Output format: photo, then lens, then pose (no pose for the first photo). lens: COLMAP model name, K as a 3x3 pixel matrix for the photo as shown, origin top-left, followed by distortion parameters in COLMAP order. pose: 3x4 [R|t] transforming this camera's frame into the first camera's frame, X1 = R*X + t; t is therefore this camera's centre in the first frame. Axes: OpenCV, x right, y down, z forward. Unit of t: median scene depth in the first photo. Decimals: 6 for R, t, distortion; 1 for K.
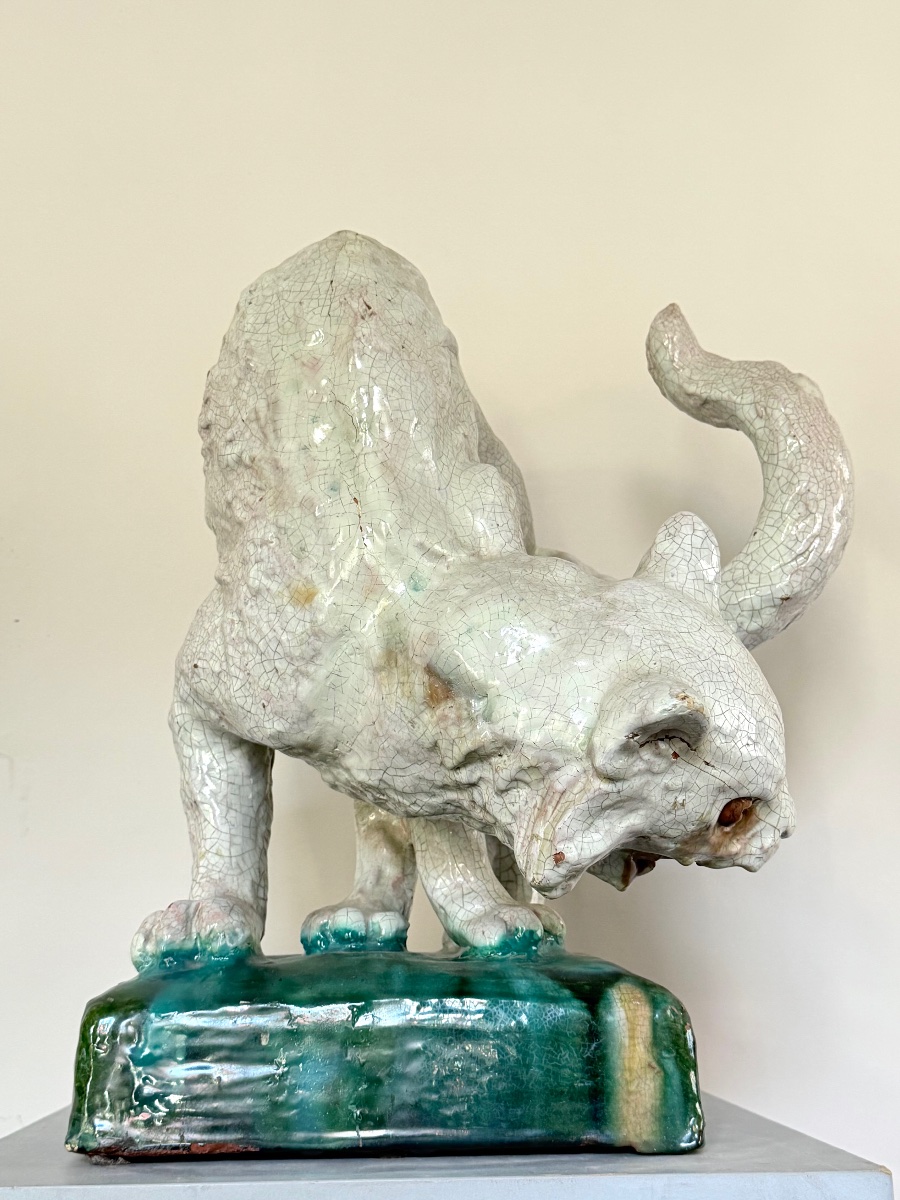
lens RADIAL K [[1546.6, 0, 450.0], [0, 1546.6, 600.0], [0, 0, 1]] dist [0.122699, -0.061793]
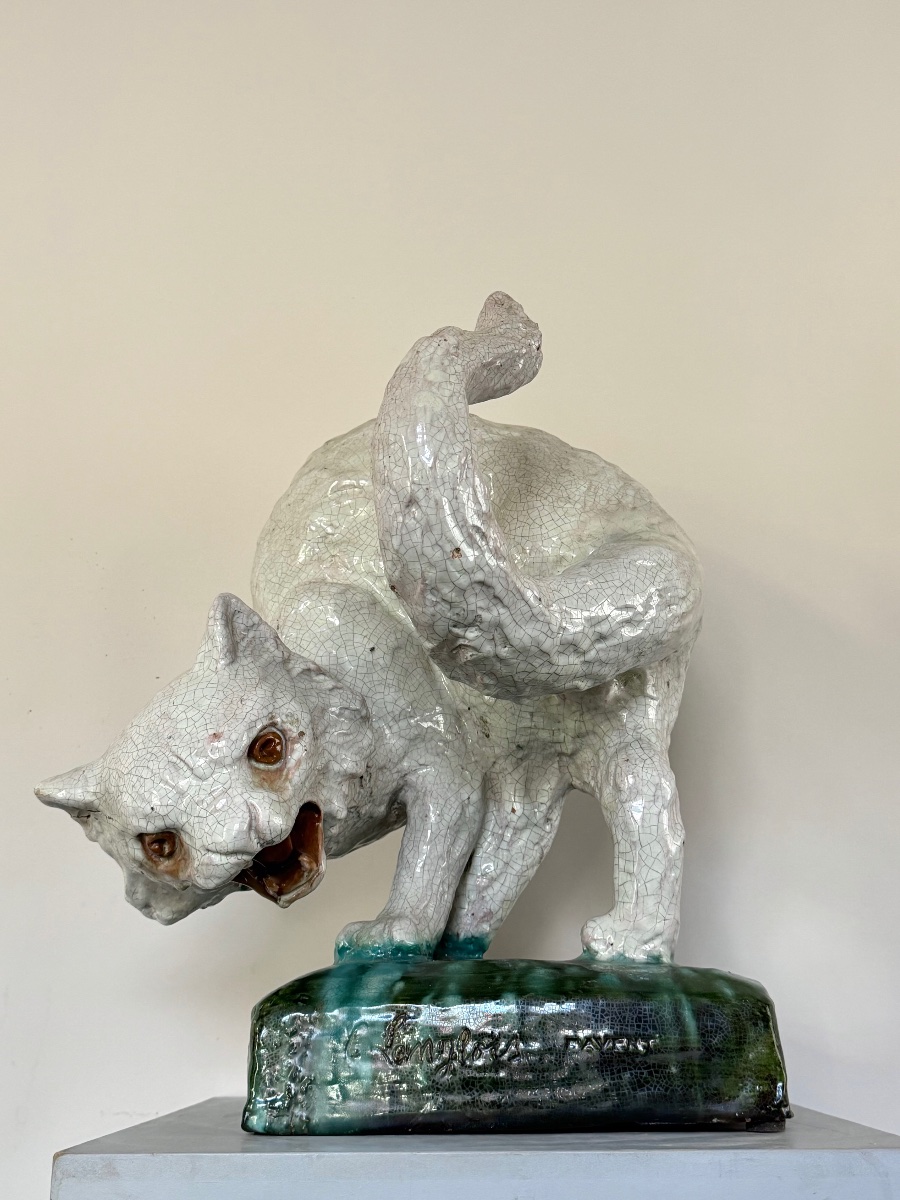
lens RADIAL K [[1344.4, 0, 444.2], [0, 1344.4, 597.9], [0, 0, 1]] dist [0.180114, -0.389640]
pose [[-0.042039, -0.275009, -0.960522, 1.239047], [0.229436, 0.933023, -0.277177, 0.298285], [0.972415, -0.232031, 0.023874, 1.216208]]
